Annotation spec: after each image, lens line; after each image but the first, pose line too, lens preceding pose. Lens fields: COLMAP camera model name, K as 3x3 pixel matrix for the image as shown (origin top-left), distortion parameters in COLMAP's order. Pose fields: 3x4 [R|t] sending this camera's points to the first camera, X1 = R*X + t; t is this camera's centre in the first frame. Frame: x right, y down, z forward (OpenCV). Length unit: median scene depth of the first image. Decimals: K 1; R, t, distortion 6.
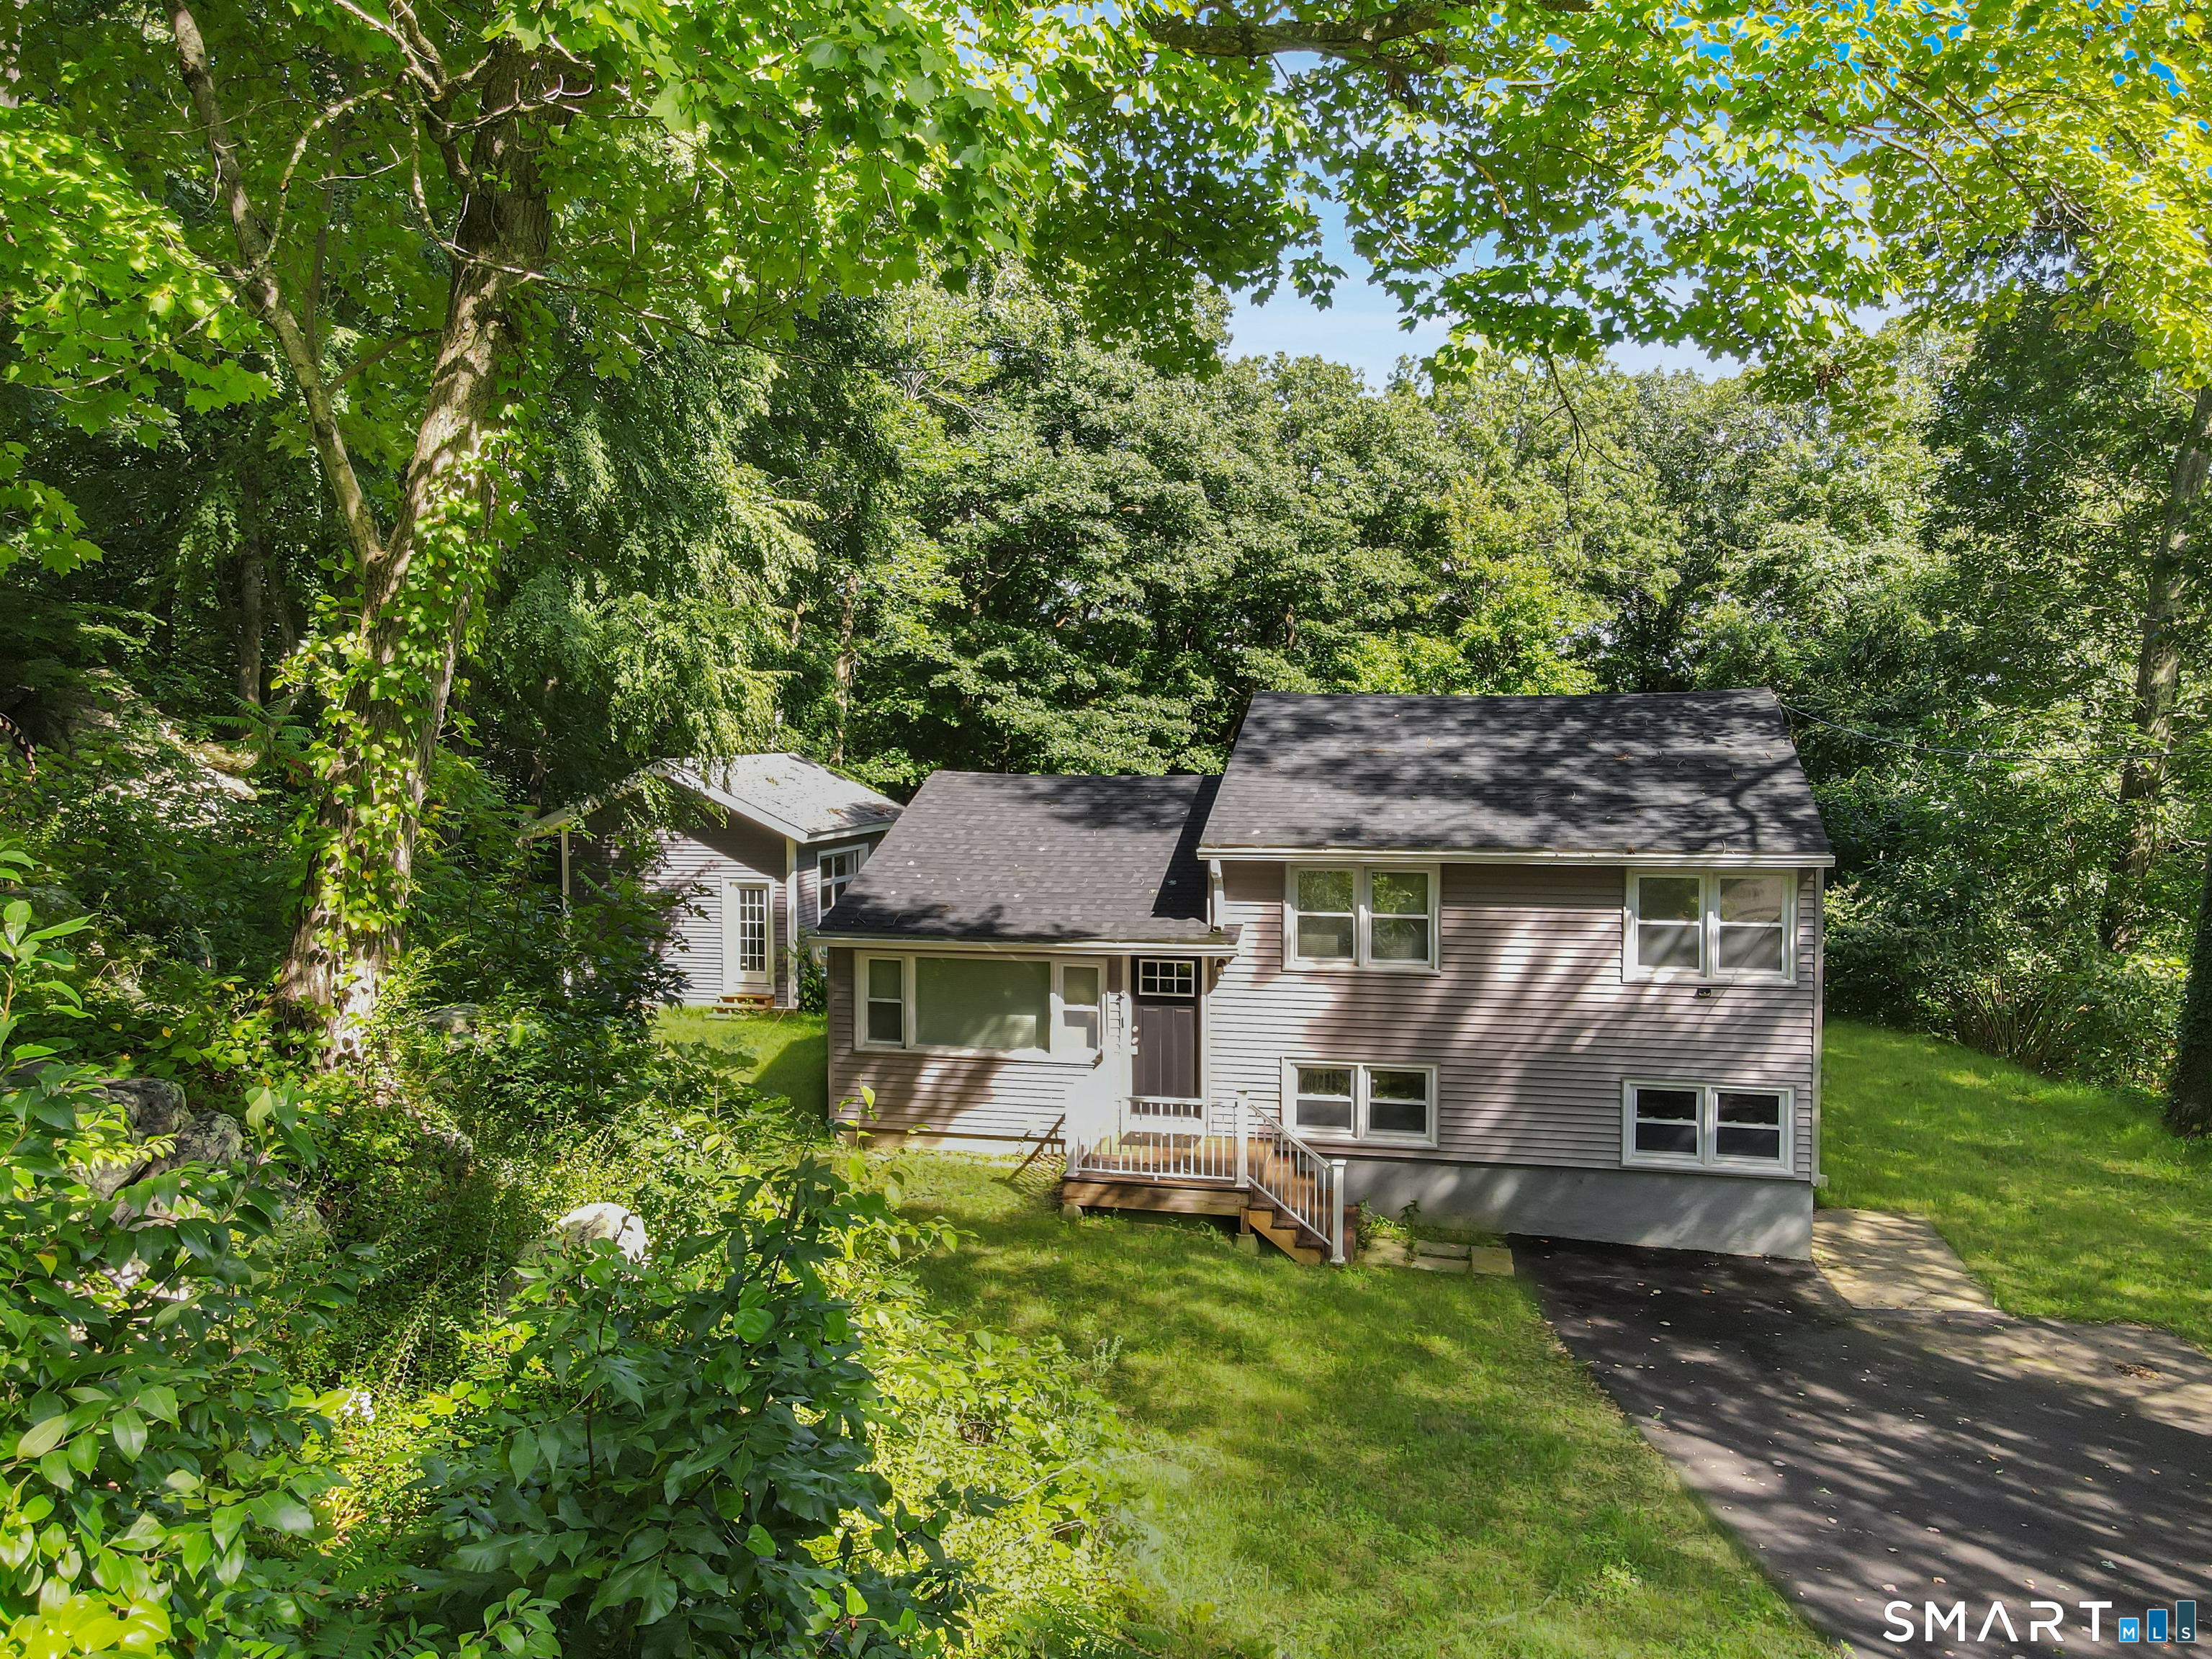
lens RADIAL K [[1552.1, 0, 1076.7], [0, 1552.1, 798.2], [0, 0, 1]] dist [0.010924, 0.010186]
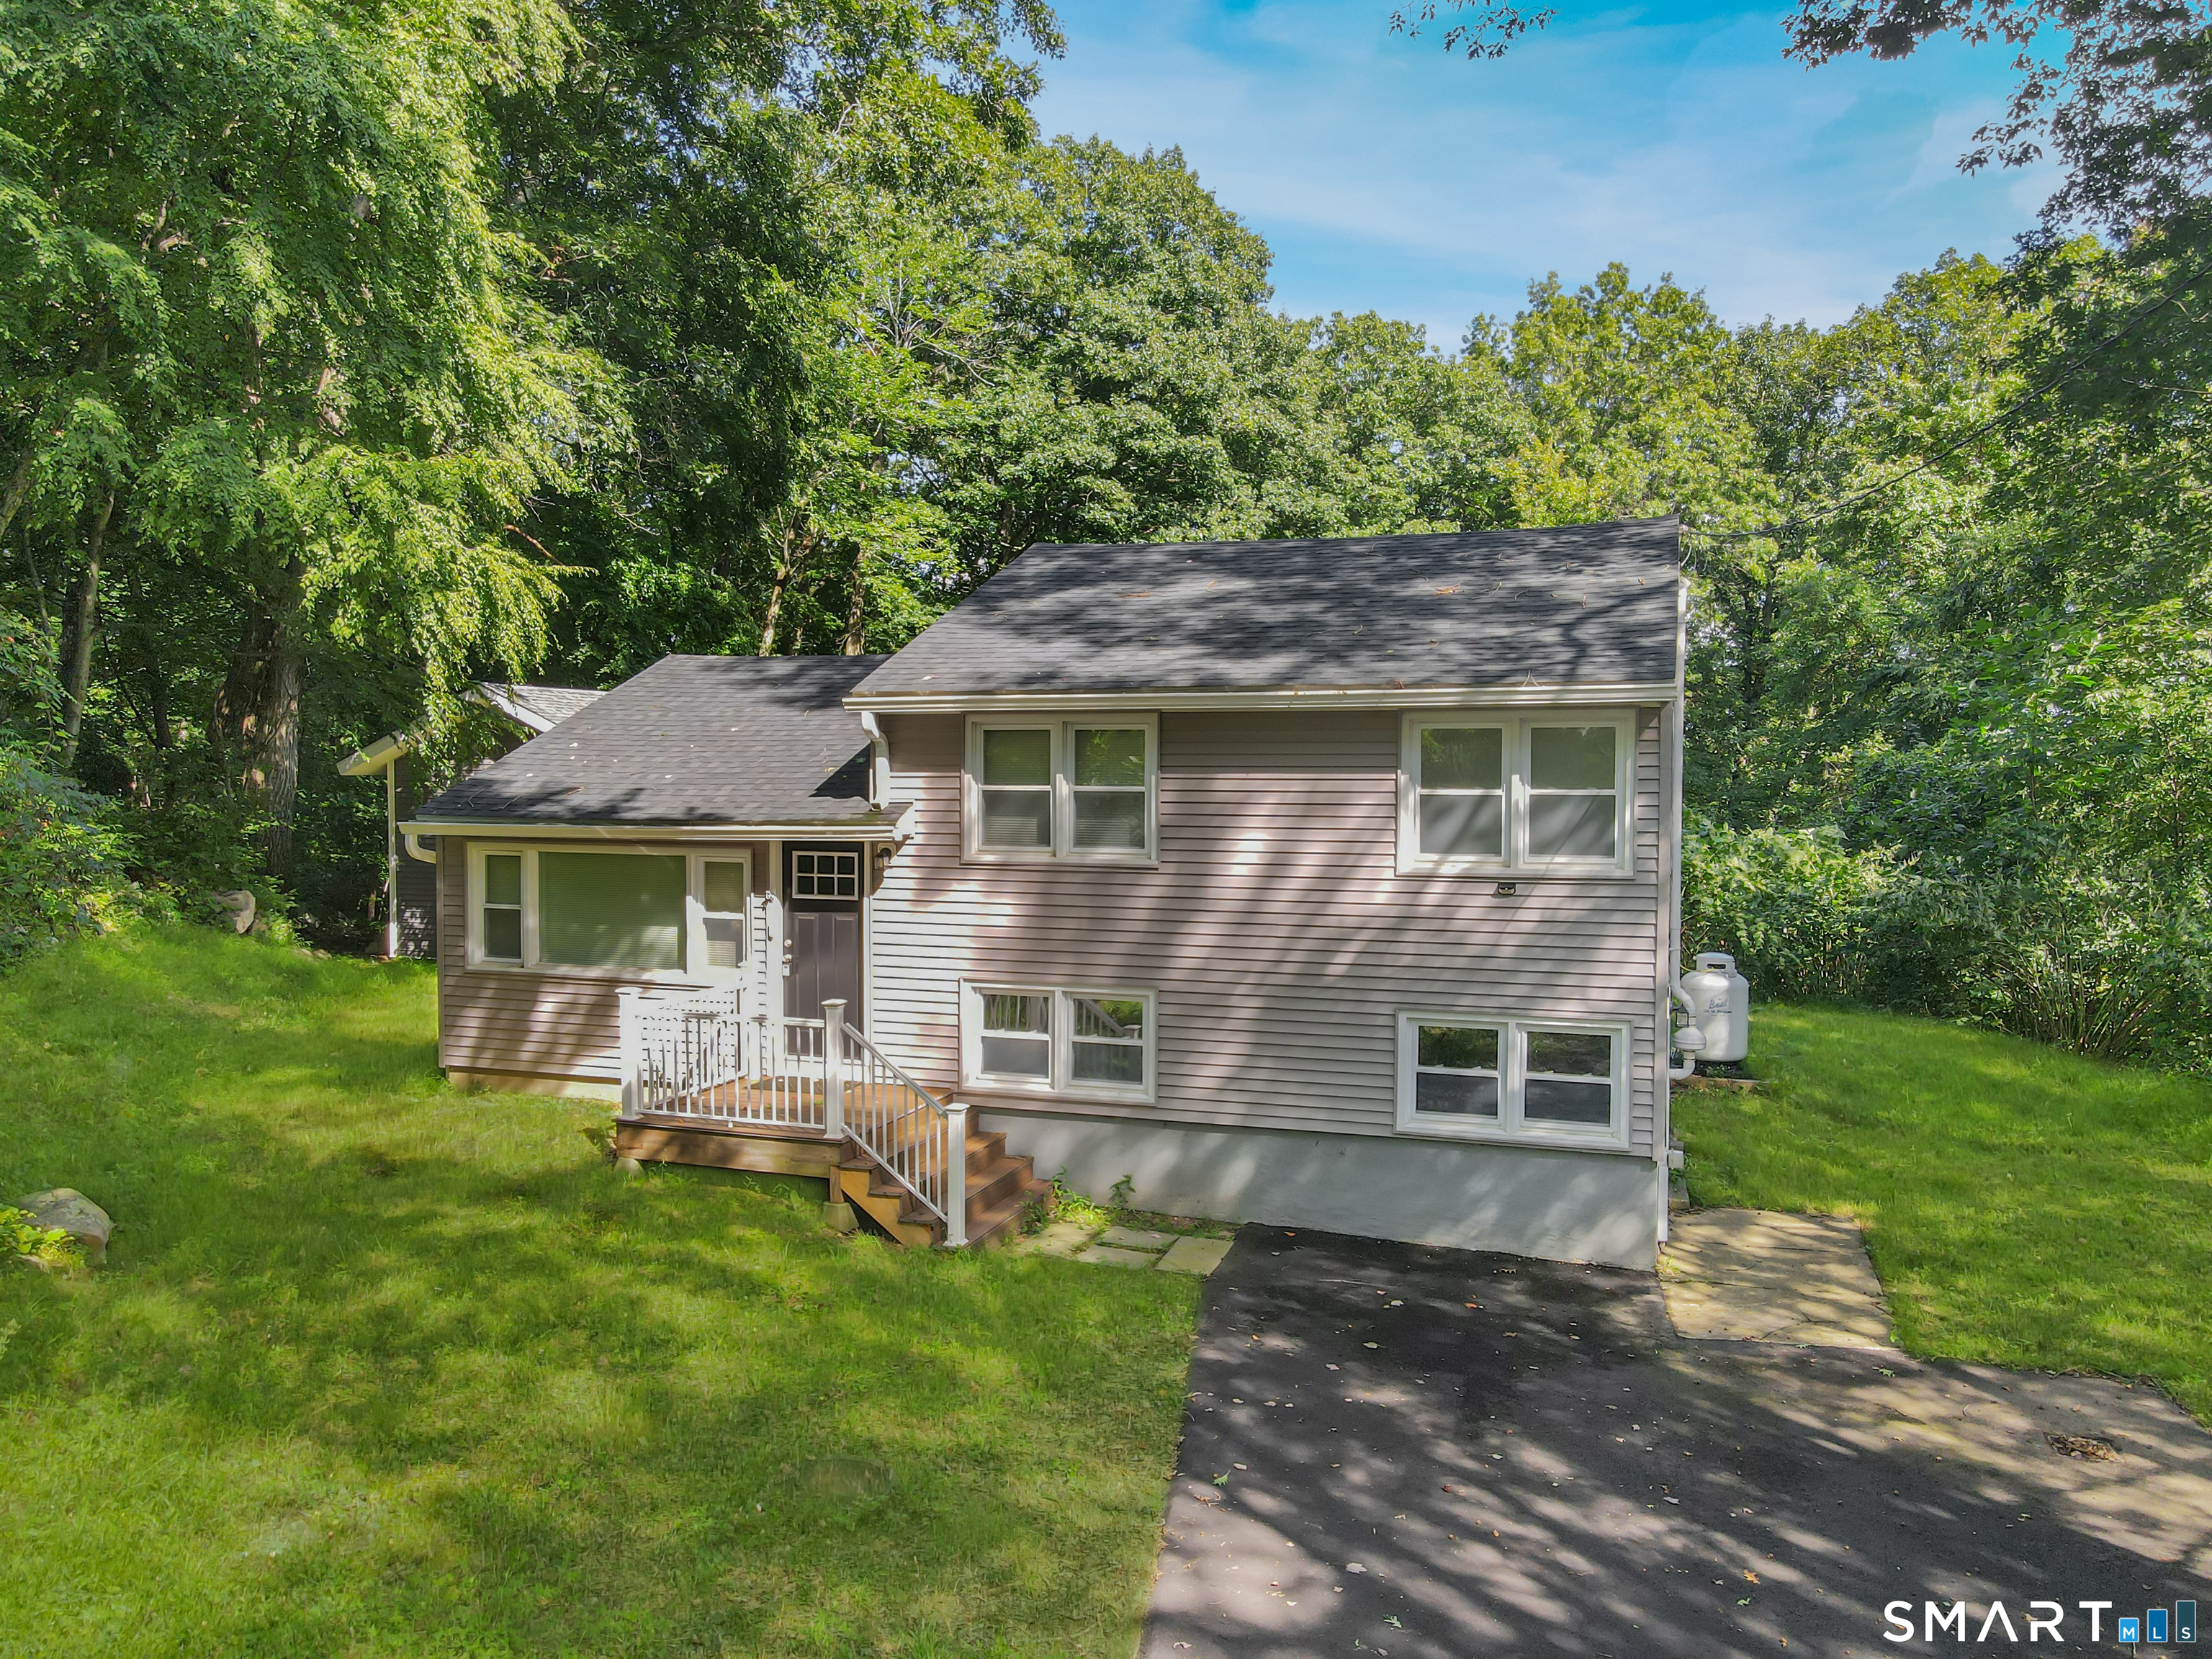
lens RADIAL K [[1519.5, 0, 1106.0], [0, 1519.5, 829.5], [0, 0, 1]] dist [0.020388, -0.002105]
pose [[0.995178, 0.010579, -0.097510, 0.276341], [-0.011670, 0.999875, -0.010628, 0.102577], [0.097385, 0.011715, 0.995178, 0.277650]]
